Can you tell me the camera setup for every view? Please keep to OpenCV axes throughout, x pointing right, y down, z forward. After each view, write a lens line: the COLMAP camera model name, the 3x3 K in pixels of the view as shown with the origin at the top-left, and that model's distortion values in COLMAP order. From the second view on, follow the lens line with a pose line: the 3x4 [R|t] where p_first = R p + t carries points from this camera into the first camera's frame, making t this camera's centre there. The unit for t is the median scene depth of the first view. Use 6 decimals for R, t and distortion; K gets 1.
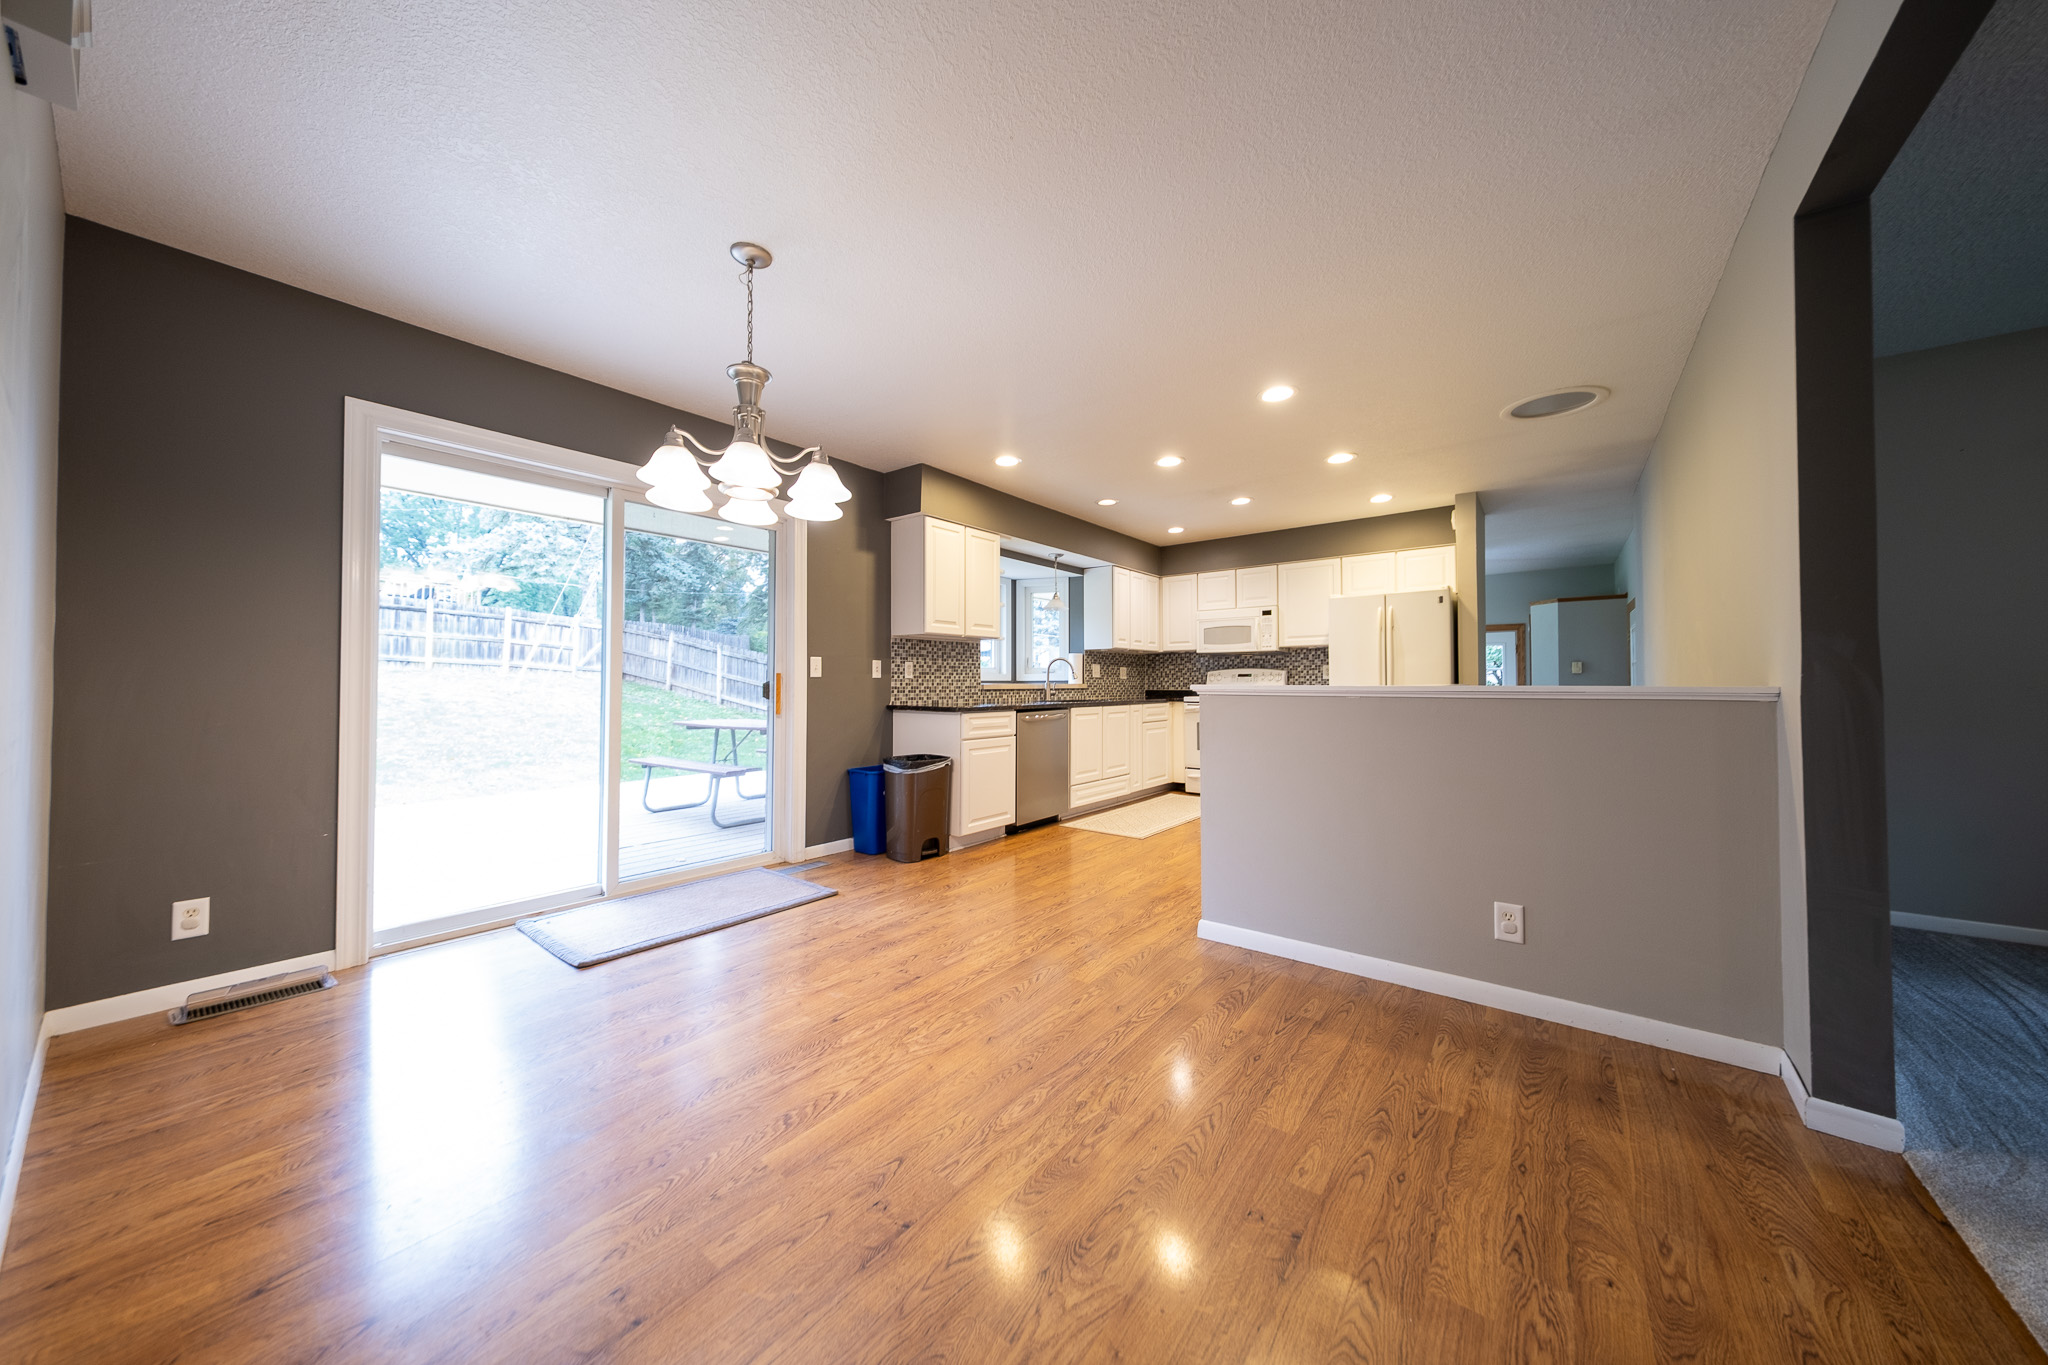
lens RADIAL K [[685.1, 0, 1028.1], [0, 685.1, 662.3], [0, 0, 1]] dist [0.005721, -0.001323]
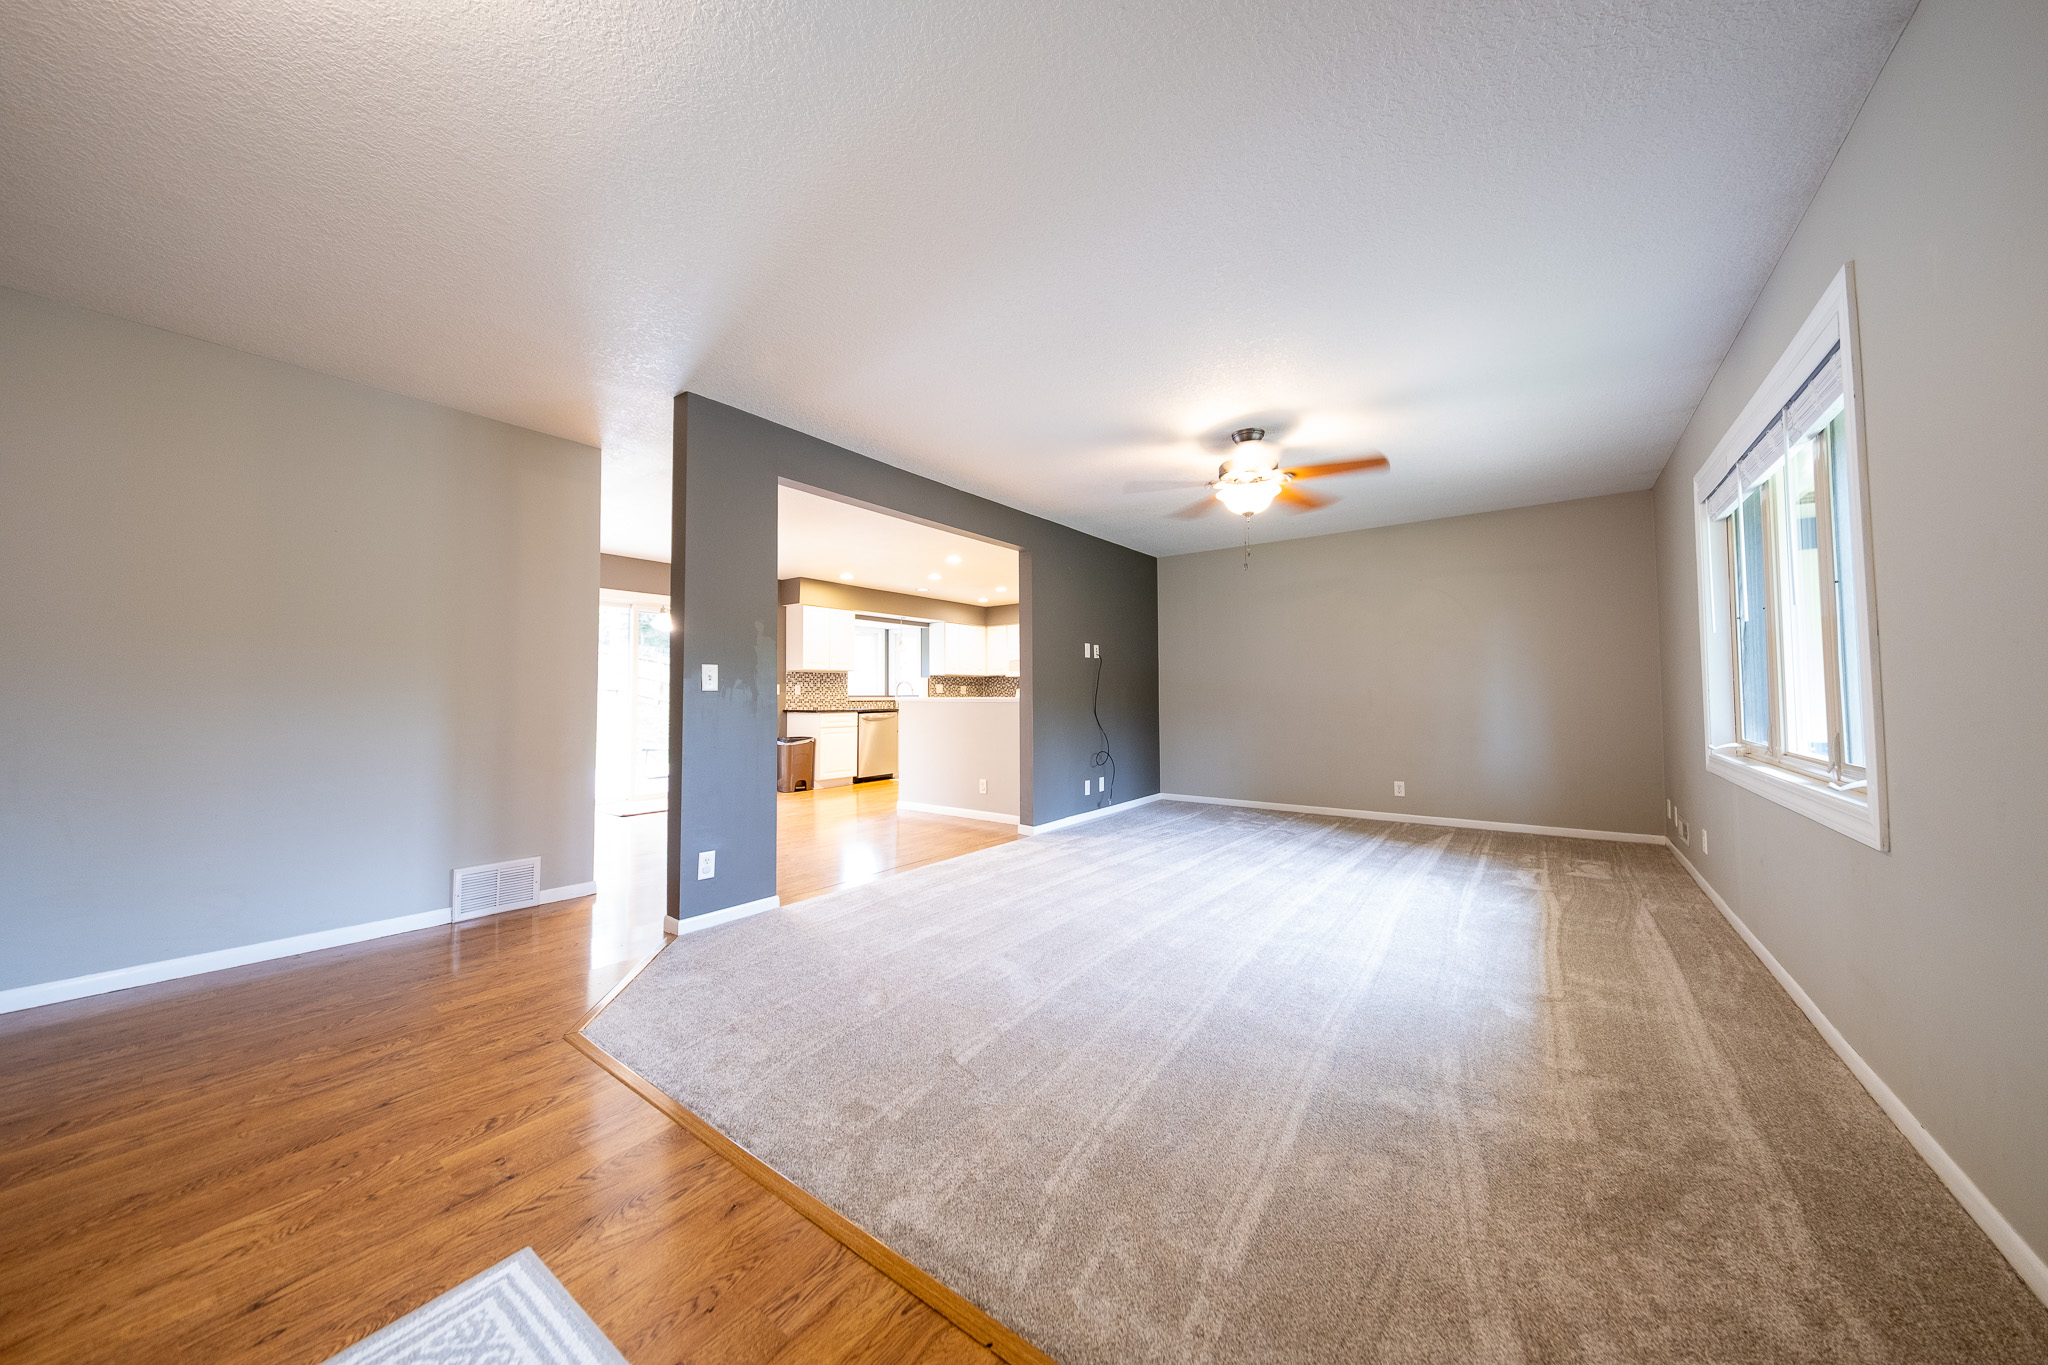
lens RADIAL K [[685.1, 0, 1022.4], [0, 685.1, 678.4], [0, 0, 1]] dist [0.005721, -0.001323]
pose [[0.999988, -0.004133, 0.002476, 0.430814], [0.004125, 0.999987, 0.002979, -0.022199], [-0.002488, -0.002969, 0.999992, -0.824903]]
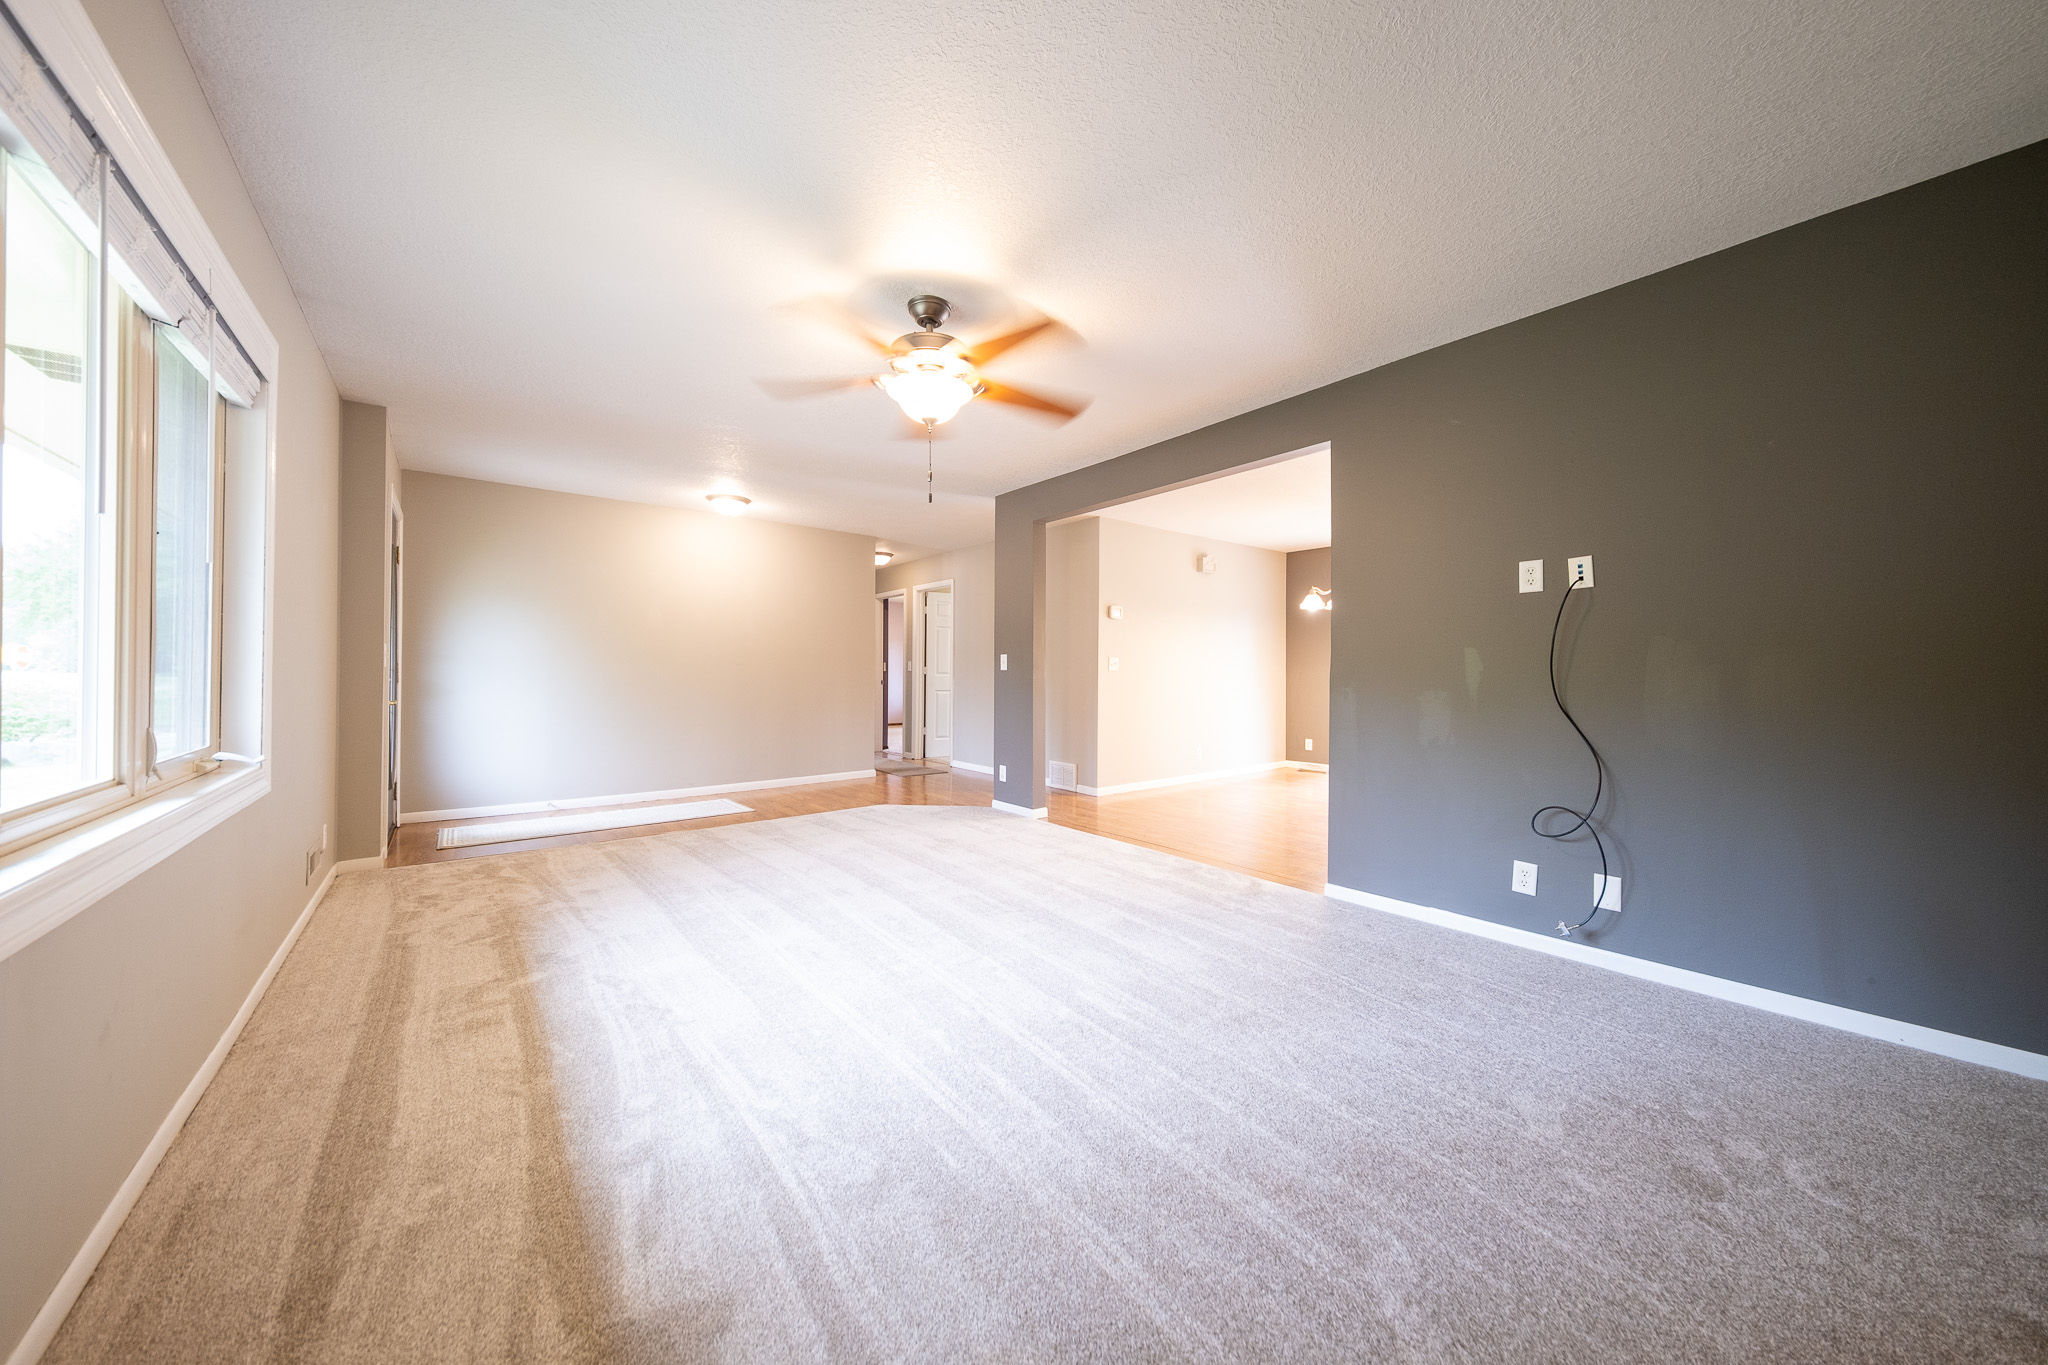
lens RADIAL K [[685.1, 0, 1022.3], [0, 685.1, 675.3], [0, 0, 1]] dist [0.005721, -0.001323]
pose [[-0.242494, -0.002105, -0.970151, 1.251092], [0.018964, 0.999796, -0.006909, 0.010727], [0.969968, -0.020073, -0.242405, 0.212457]]
